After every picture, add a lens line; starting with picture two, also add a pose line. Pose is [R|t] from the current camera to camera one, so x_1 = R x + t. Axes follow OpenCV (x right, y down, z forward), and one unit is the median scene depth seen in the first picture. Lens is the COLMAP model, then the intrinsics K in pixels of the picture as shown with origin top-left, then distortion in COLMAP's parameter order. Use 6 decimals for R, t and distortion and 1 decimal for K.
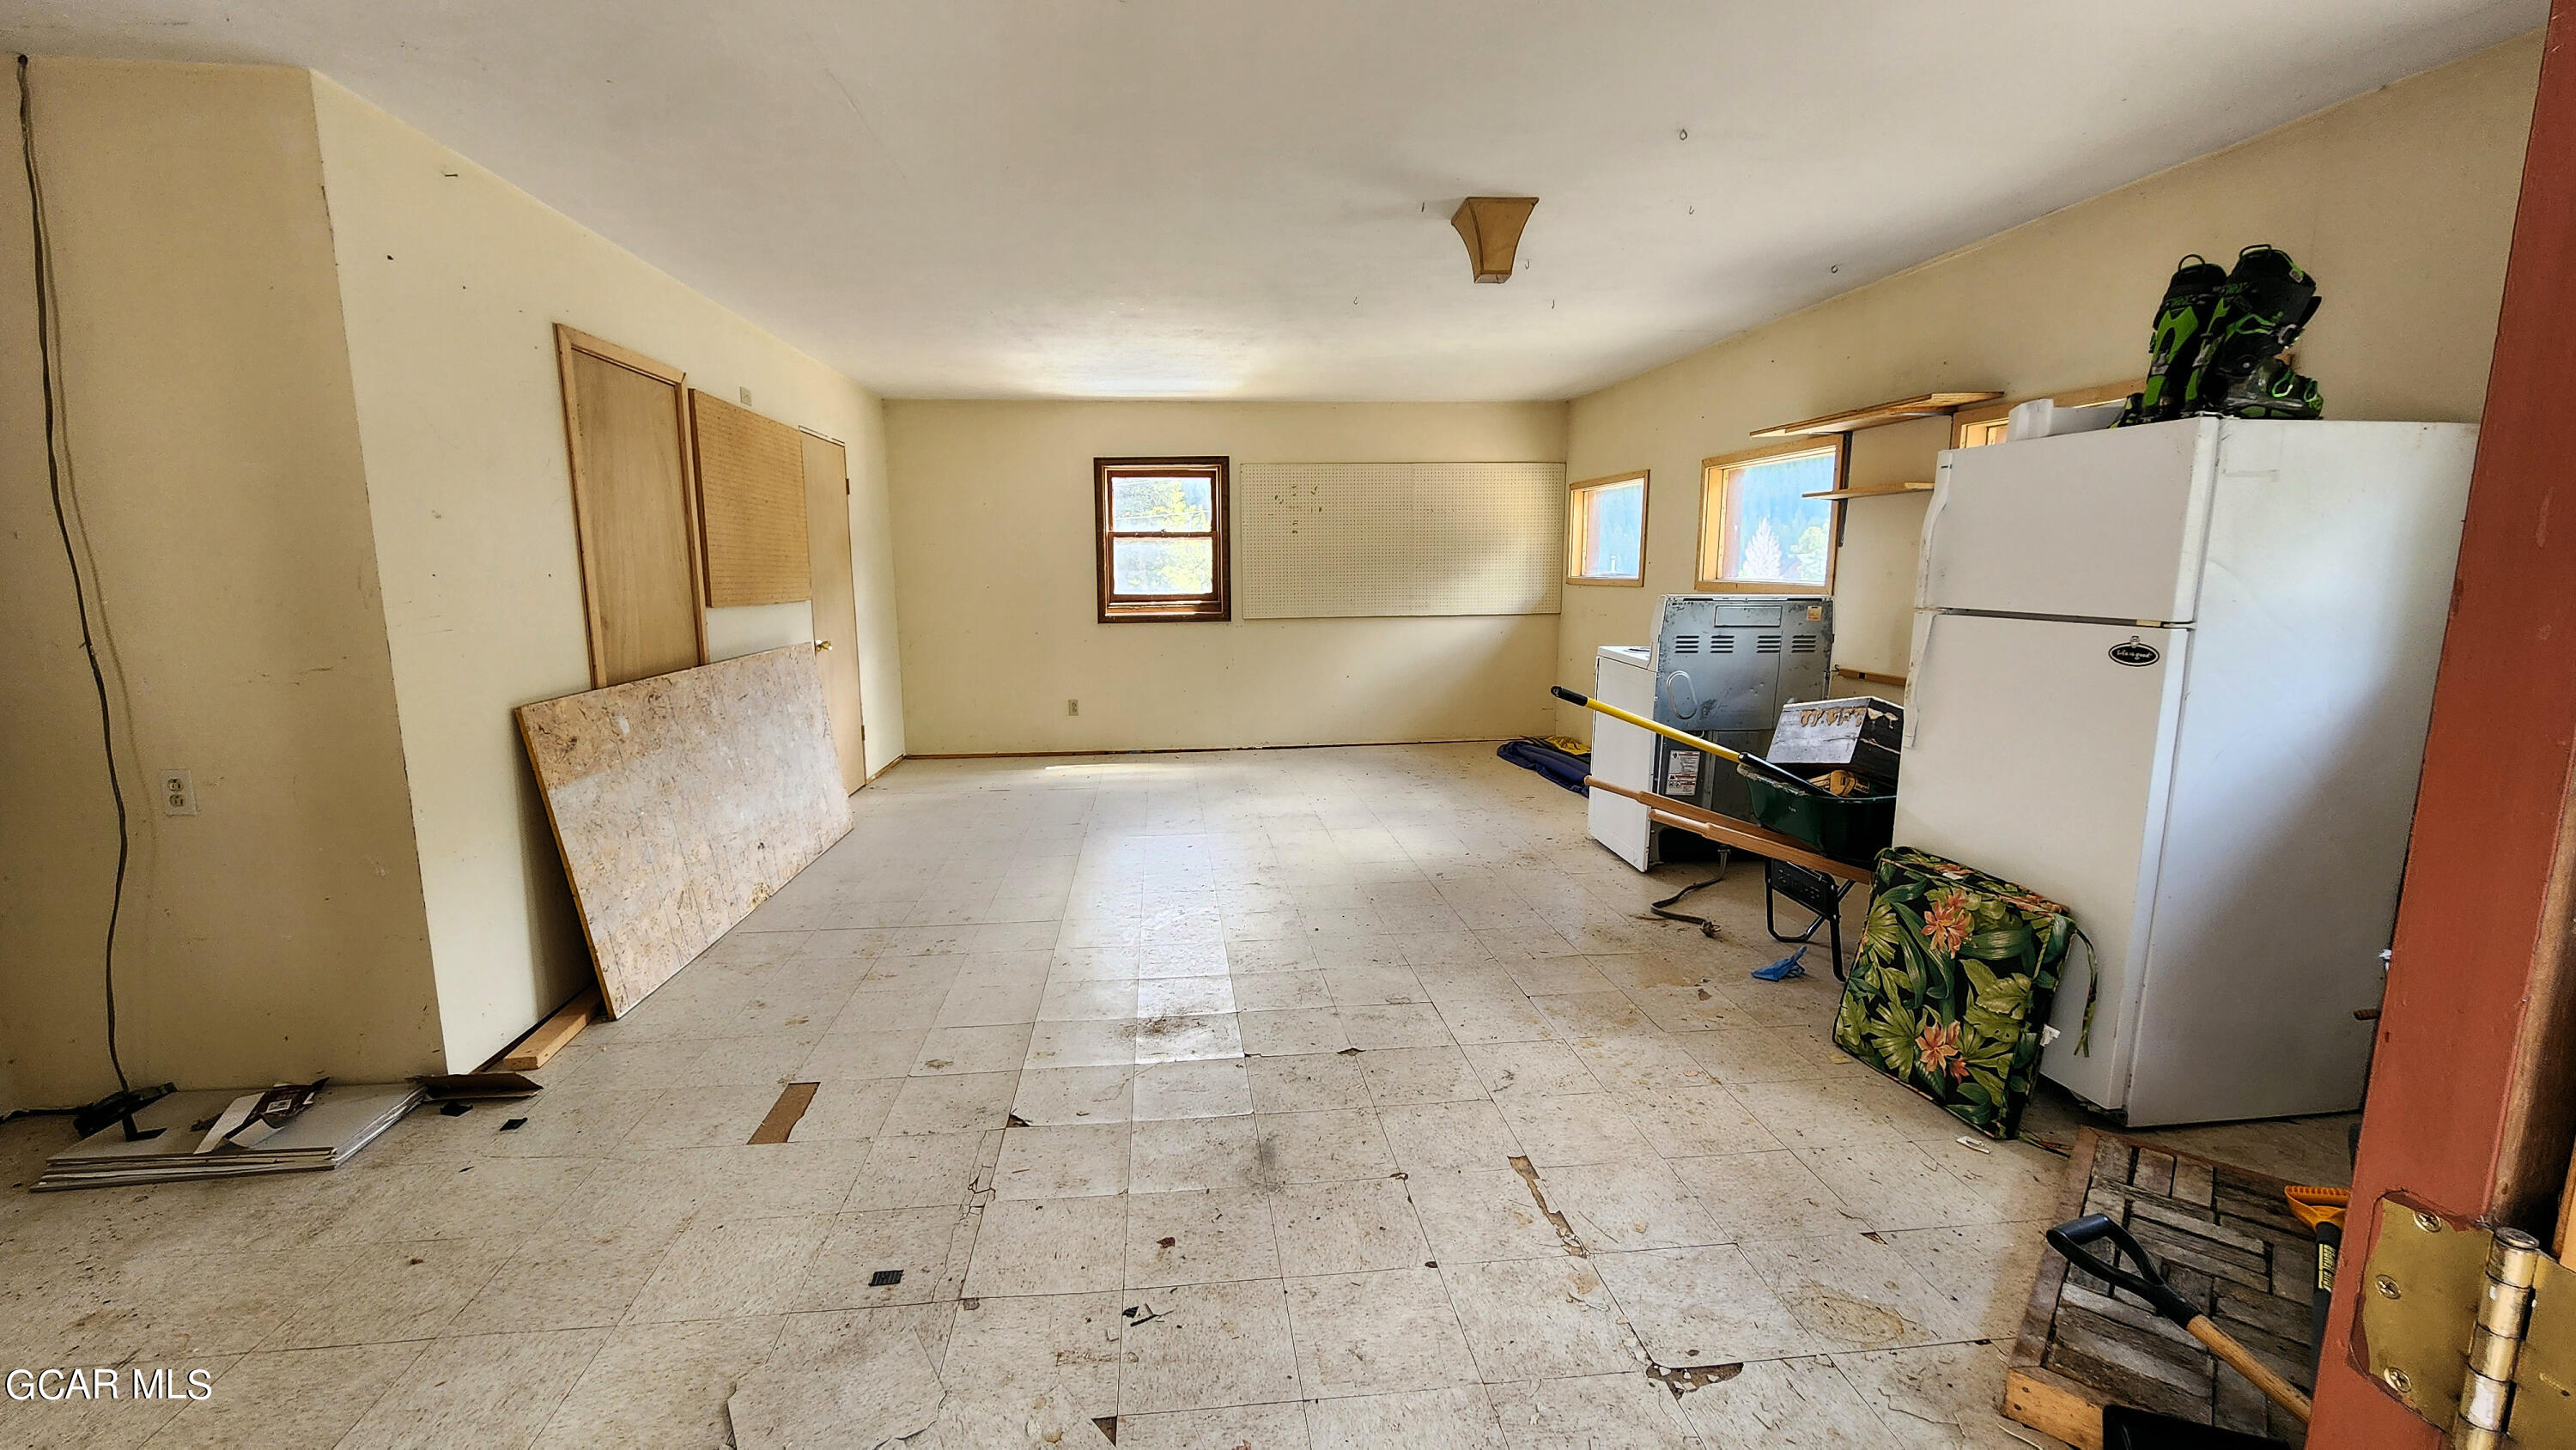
lens RADIAL K [[1065.6, 0, 1272.1], [0, 1065.6, 737.9], [0, 0, 1]] dist [-0.001561, 0.001856]
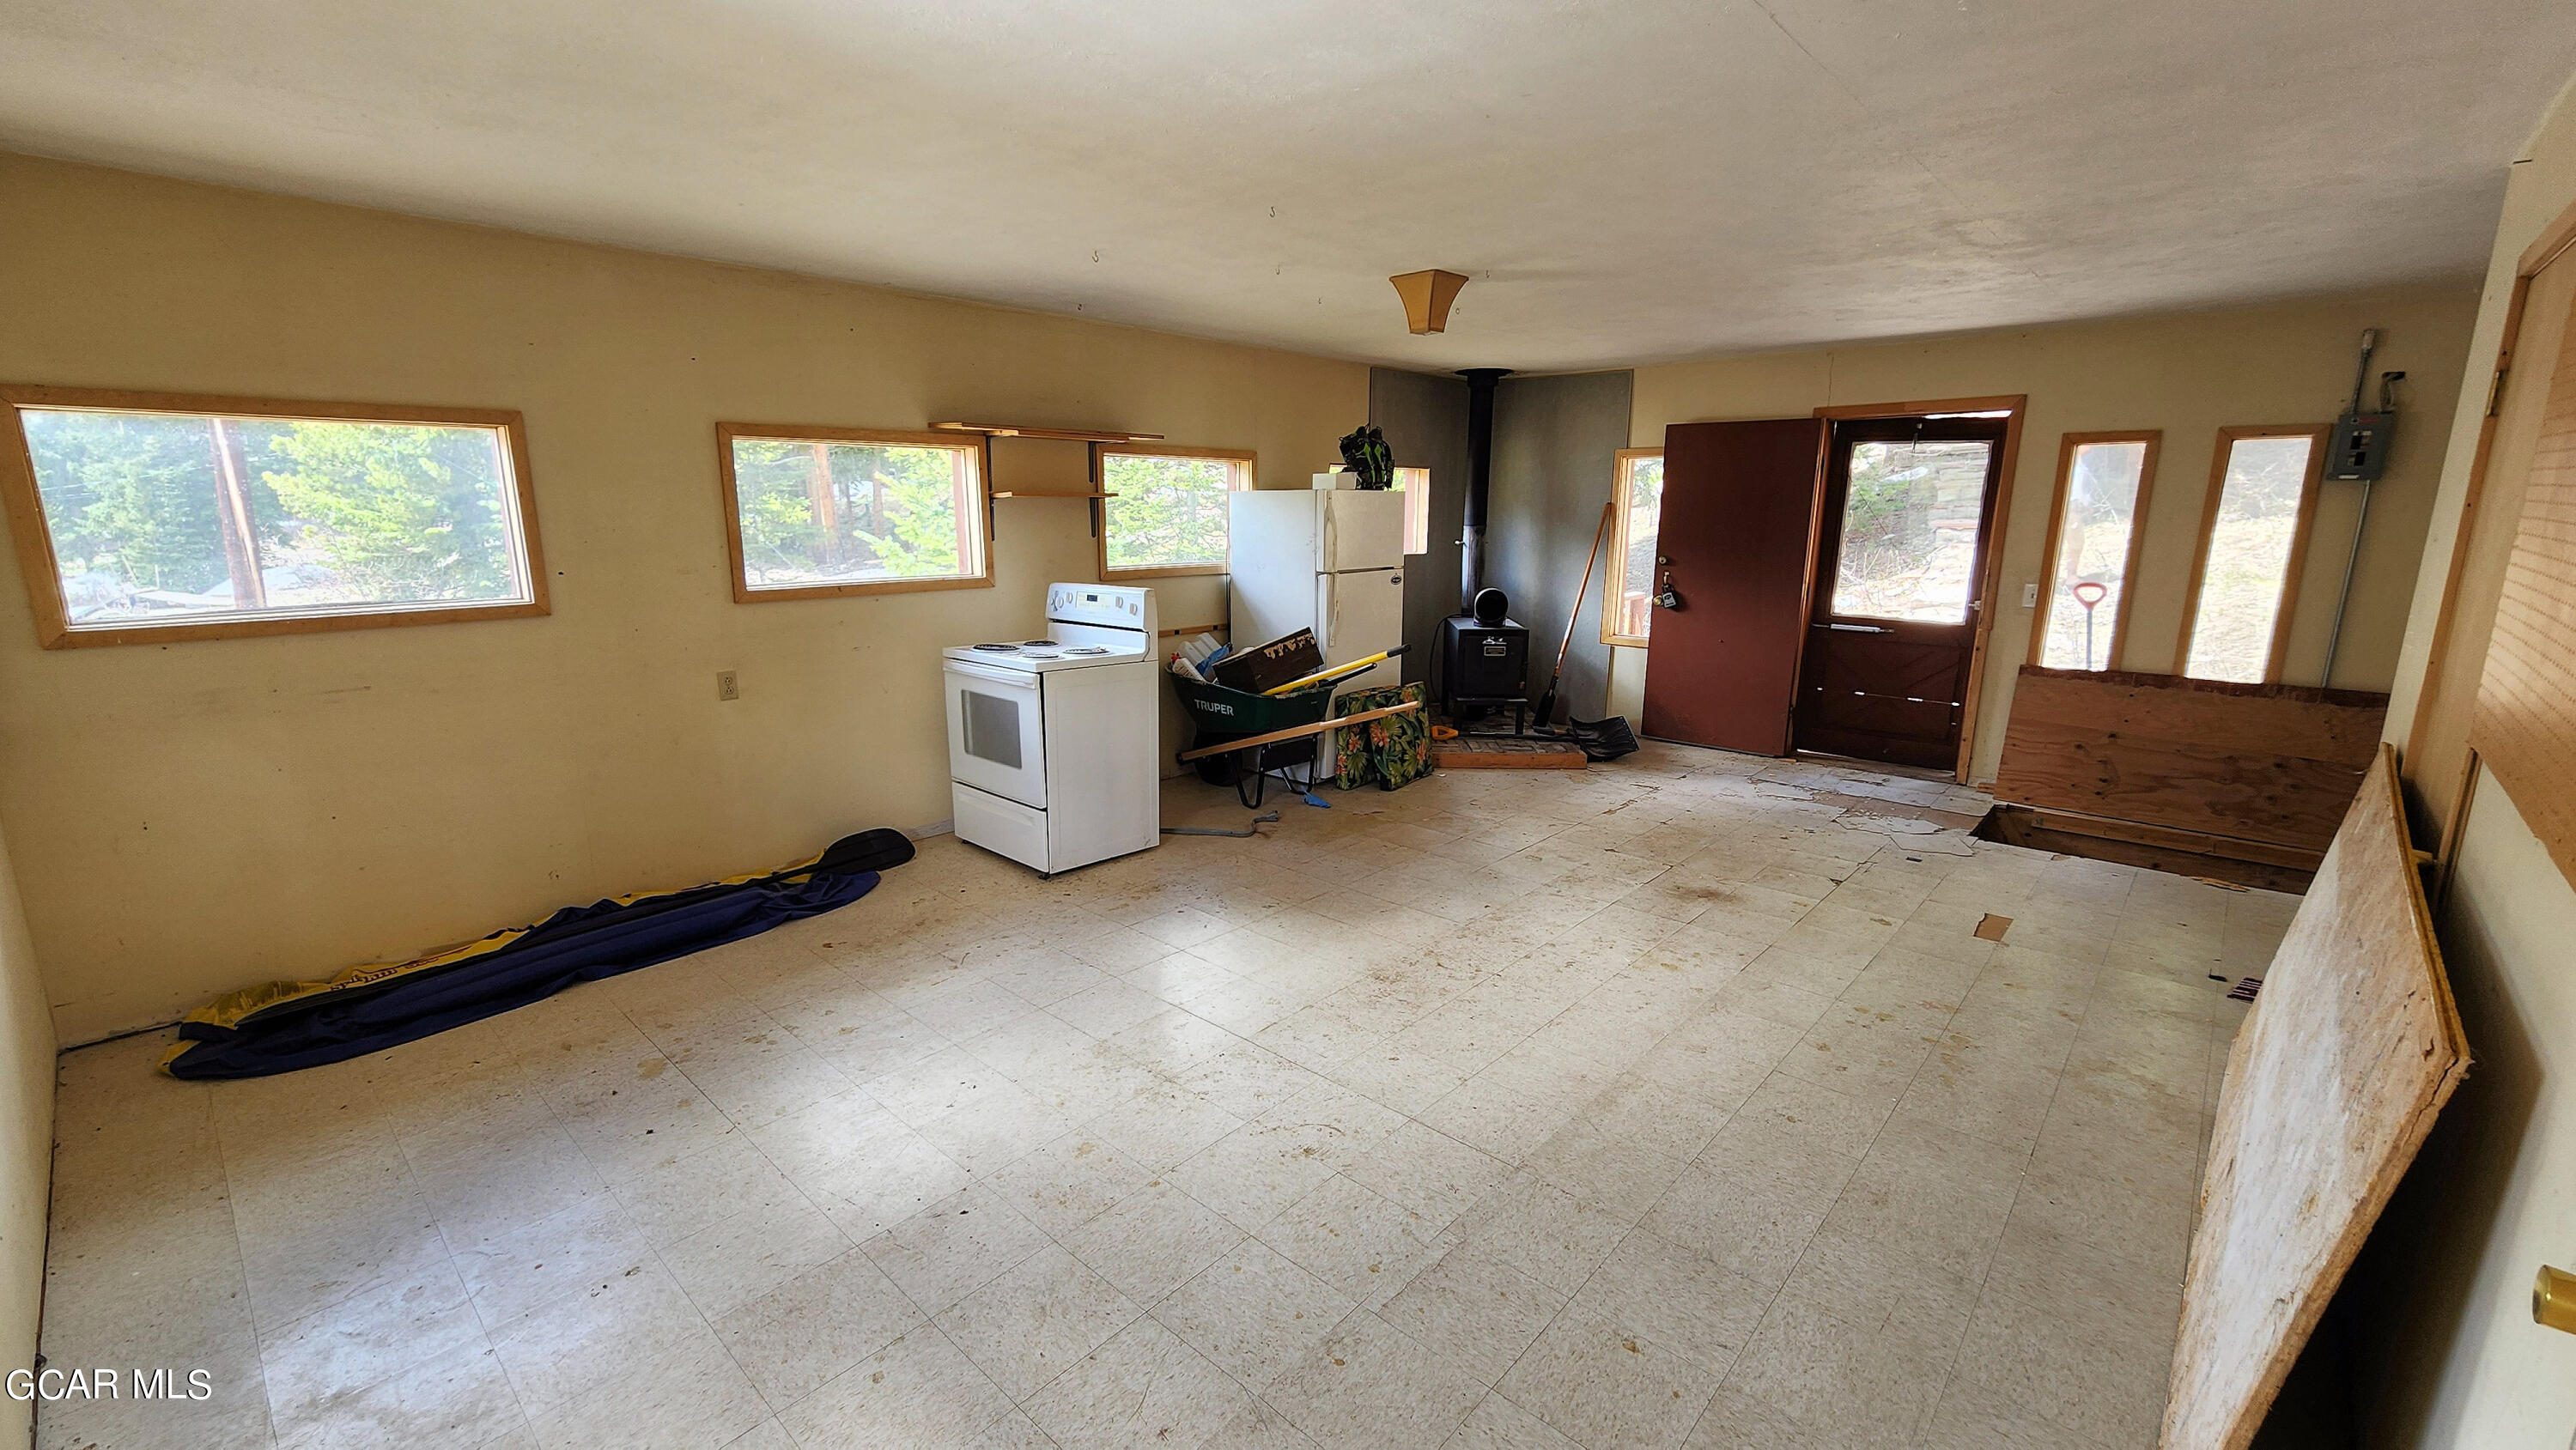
lens RADIAL K [[1065.6, 0, 1263.3], [0, 1065.6, 728.7], [0, 0, 1]] dist [-0.001561, 0.001856]
pose [[-0.659565, -0.152969, 0.735917, -0.794365], [0.123755, 0.943611, 0.307056, -0.483219], [-0.741389, 0.293597, -0.603442, 2.451215]]
